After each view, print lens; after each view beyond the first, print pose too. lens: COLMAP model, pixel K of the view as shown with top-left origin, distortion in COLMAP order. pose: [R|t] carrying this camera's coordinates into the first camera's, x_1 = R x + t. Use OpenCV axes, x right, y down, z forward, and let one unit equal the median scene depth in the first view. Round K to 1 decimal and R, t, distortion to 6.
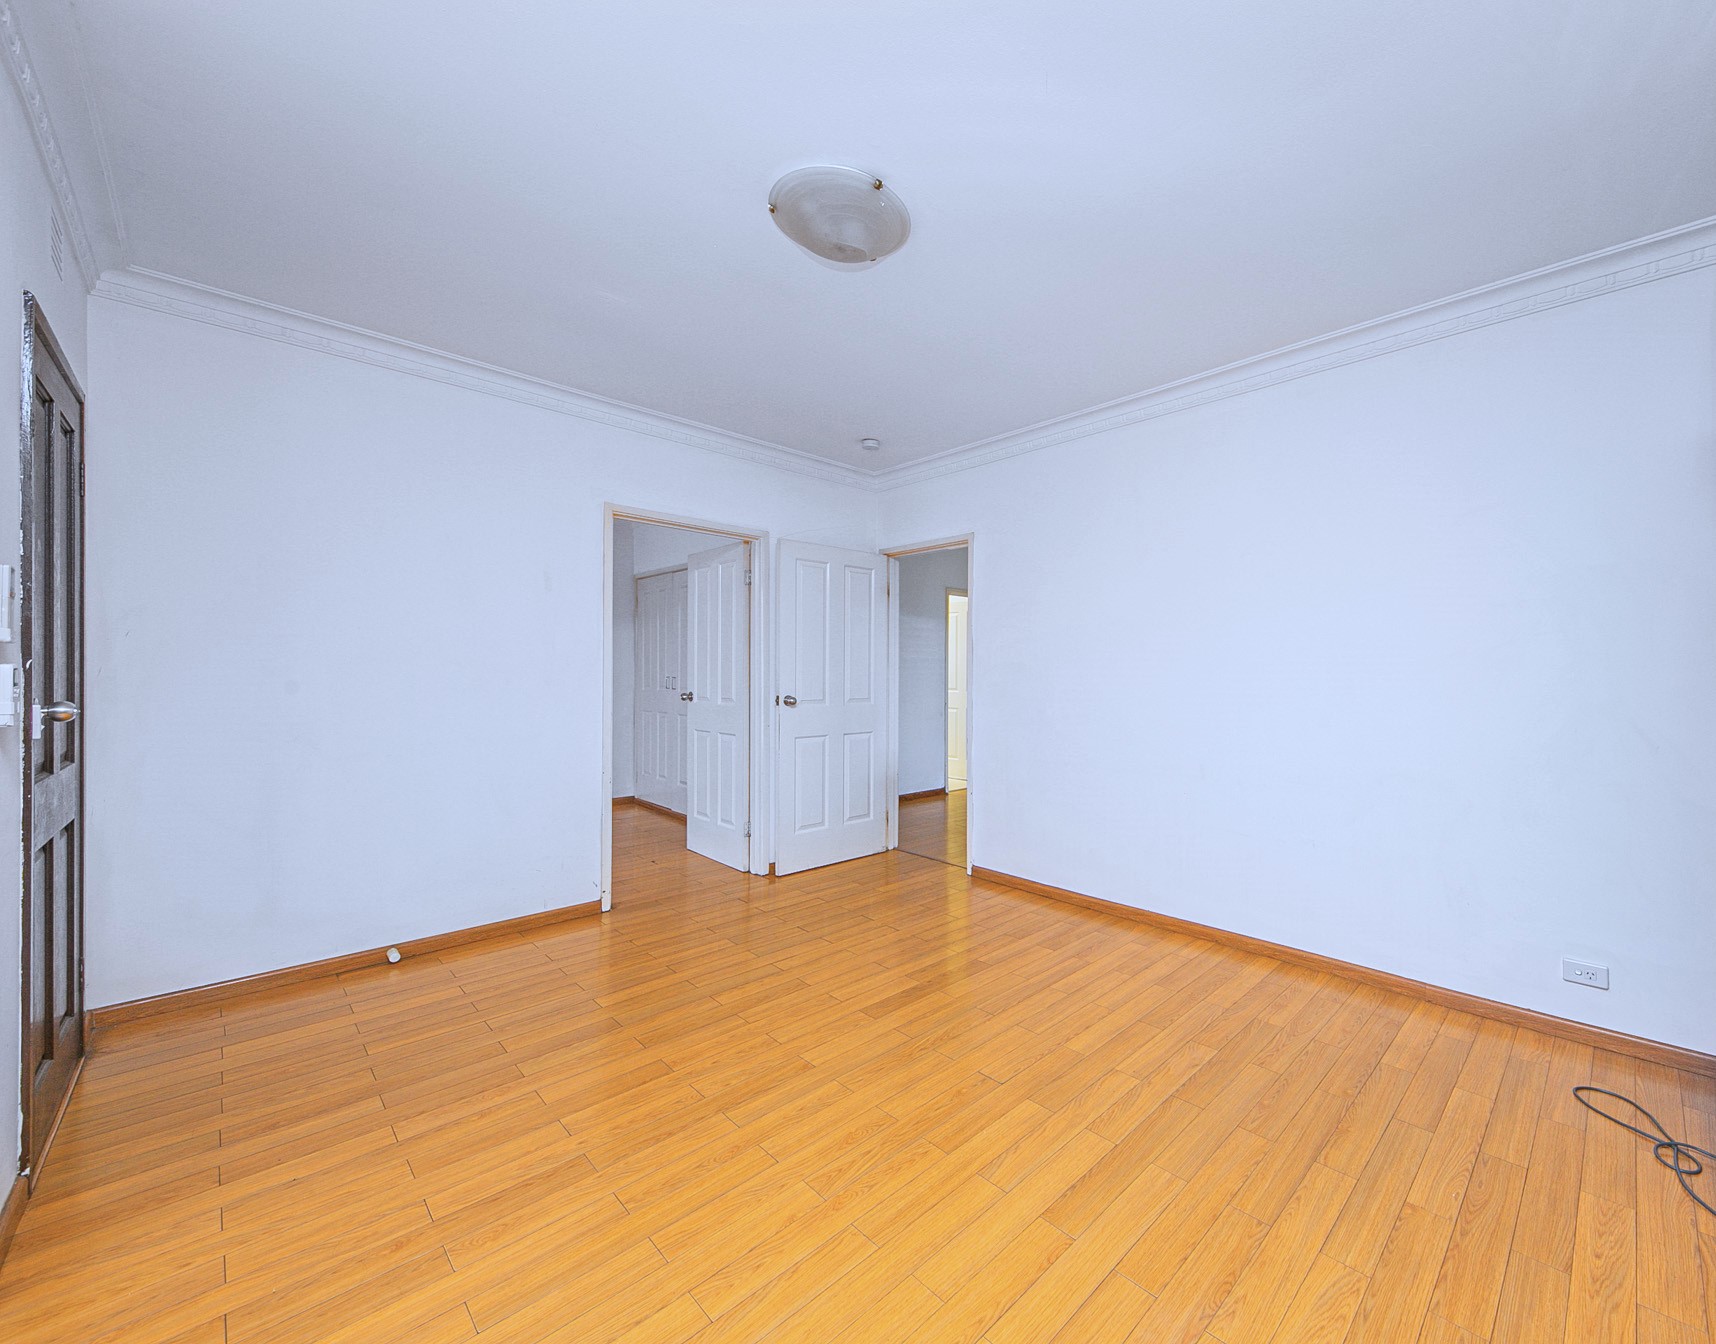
lens RADIAL K [[692.8, 0, 858.0], [0, 692.8, 672.0], [0, 0, 1]] dist [0.000073, -0.000001]
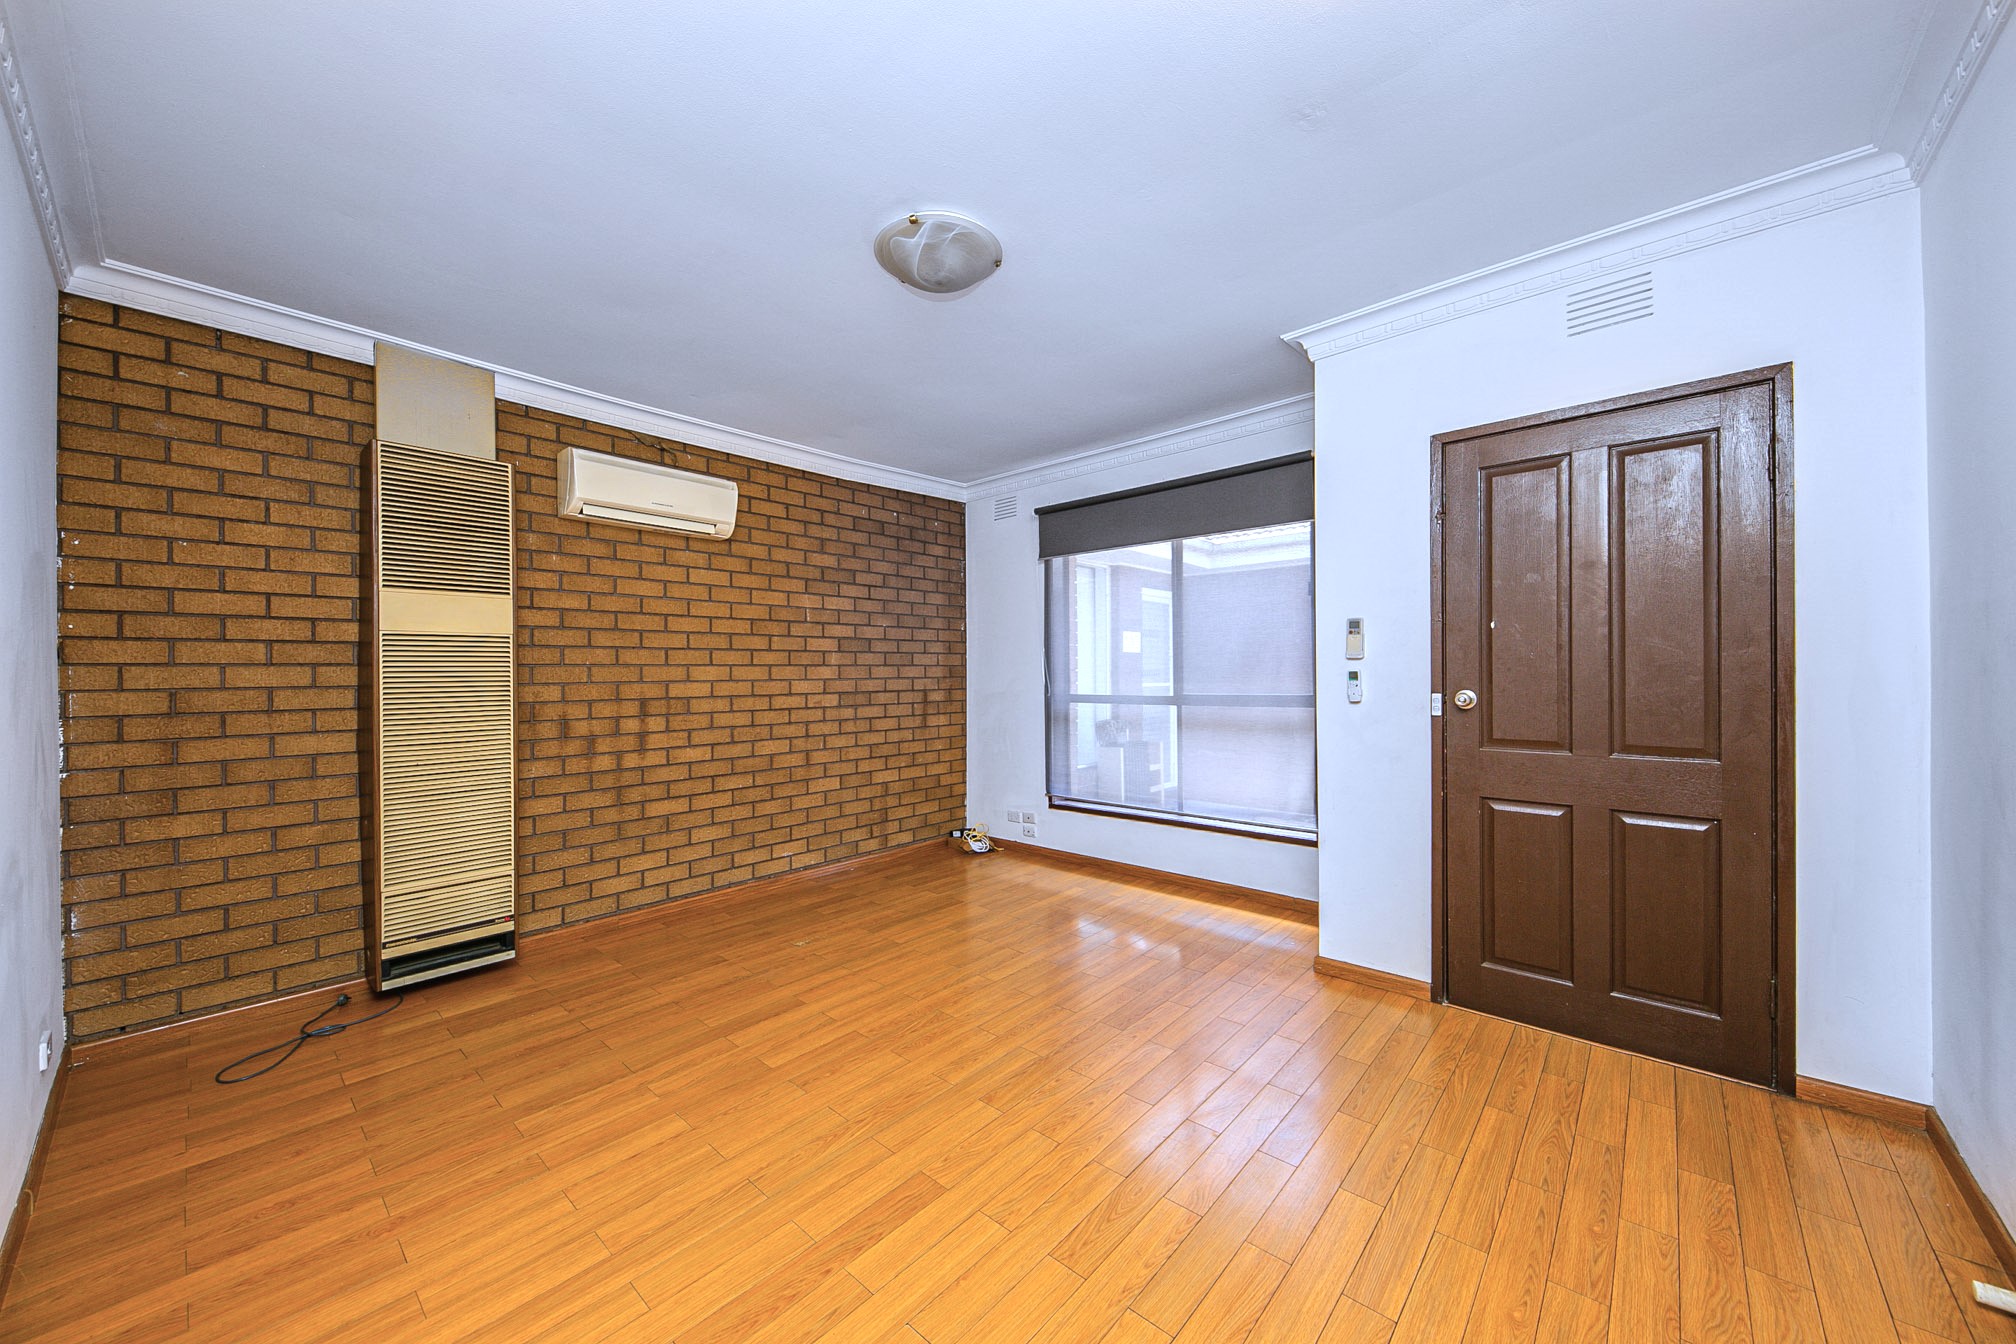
lens RADIAL K [[722.5, 0, 1008.0], [0, 722.5, 672.0], [0, 0, 1]] dist [-0.000860, -0.000144]
pose [[-0.976754, 0.010343, -0.214115, 0.111166], [0.011062, 0.999936, -0.002162, -0.005491], [0.214079, -0.004481, -0.976806, 2.125673]]
